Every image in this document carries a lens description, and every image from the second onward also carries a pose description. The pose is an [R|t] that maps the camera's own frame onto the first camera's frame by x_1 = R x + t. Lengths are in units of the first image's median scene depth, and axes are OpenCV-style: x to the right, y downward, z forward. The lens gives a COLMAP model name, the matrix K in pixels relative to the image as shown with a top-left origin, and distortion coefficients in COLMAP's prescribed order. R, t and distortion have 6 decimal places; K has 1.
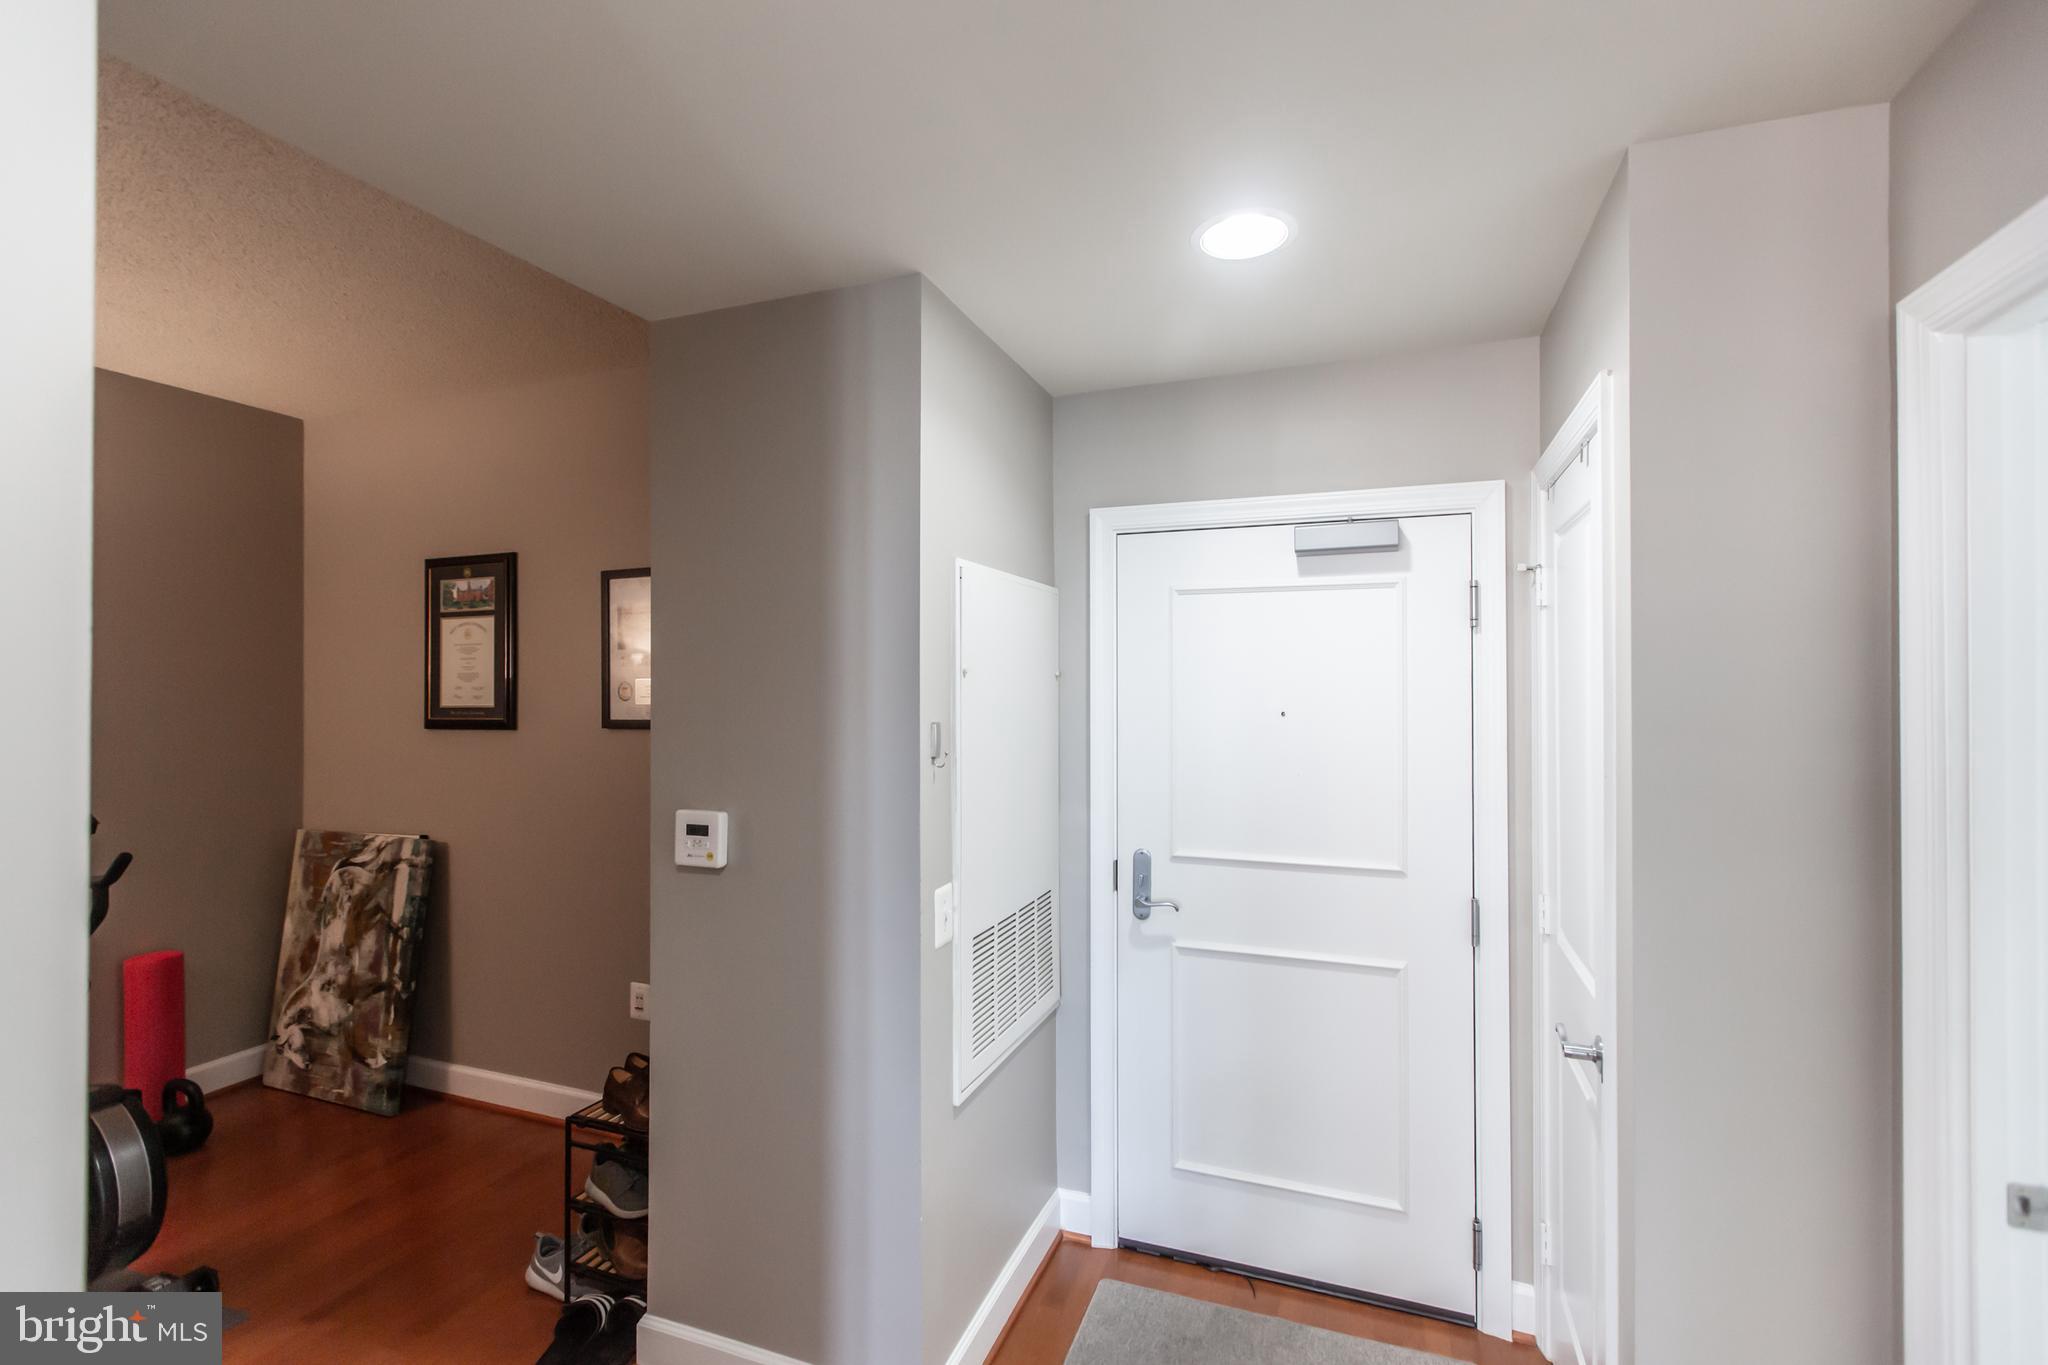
lens RADIAL K [[914.5, 0, 1022.9], [0, 914.5, 684.6], [0, 0, 1]] dist [0.000630, -0.000113]
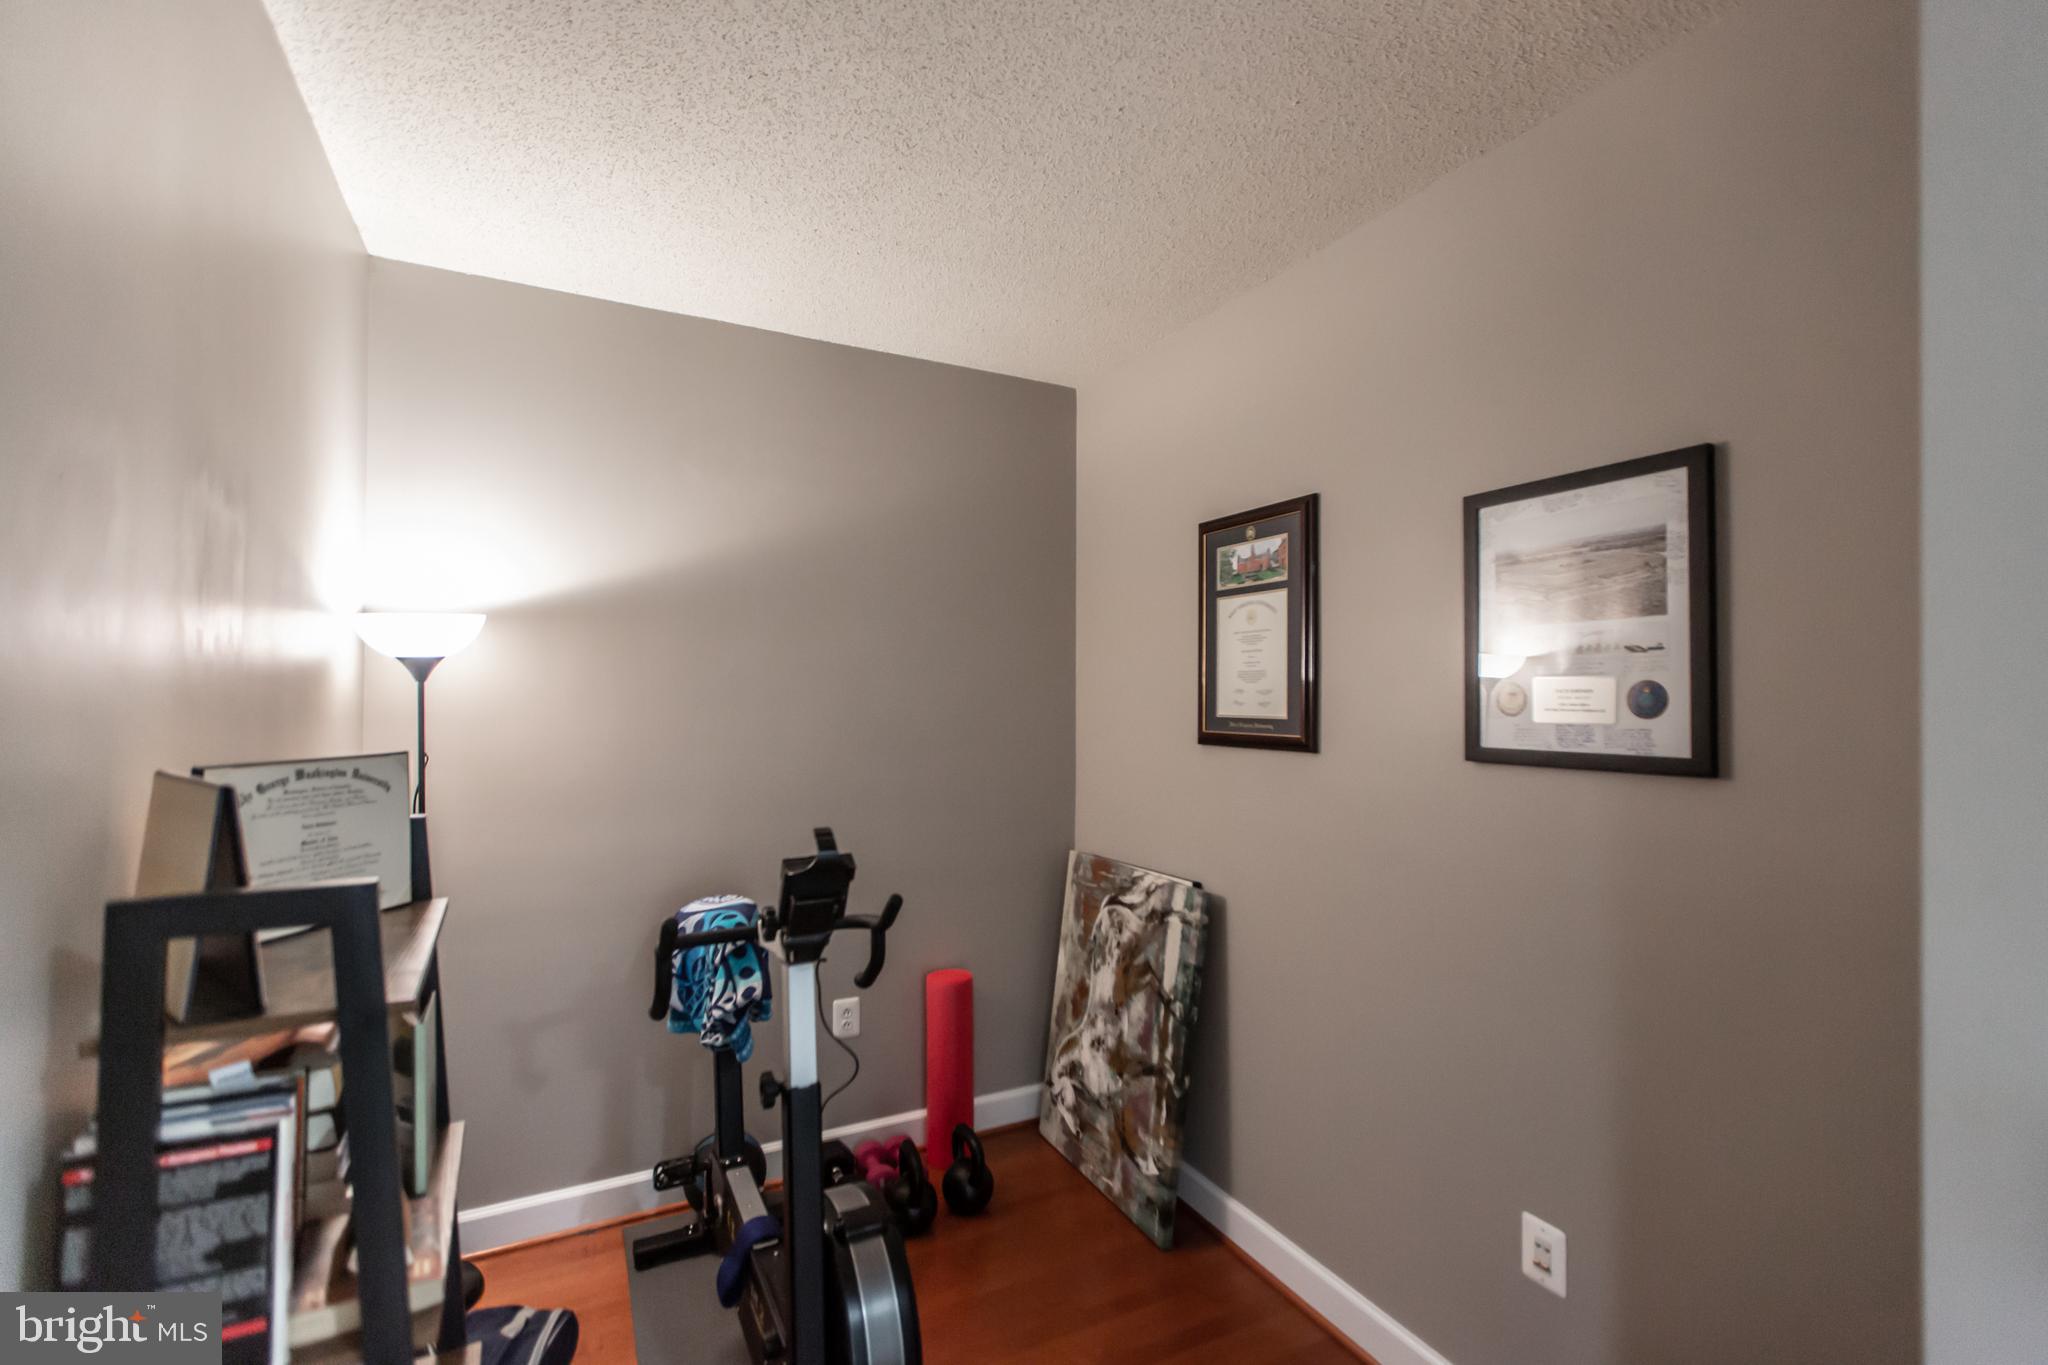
lens RADIAL K [[914.5, 0, 1022.9], [0, 914.5, 684.6], [0, 0, 1]] dist [0.000630, -0.000113]
pose [[0.745042, 0.000754, -0.667017, -0.254114], [-0.000020, 0.999999, 0.001108, -0.002456], [0.667018, -0.000812, 0.745041, 0.333168]]
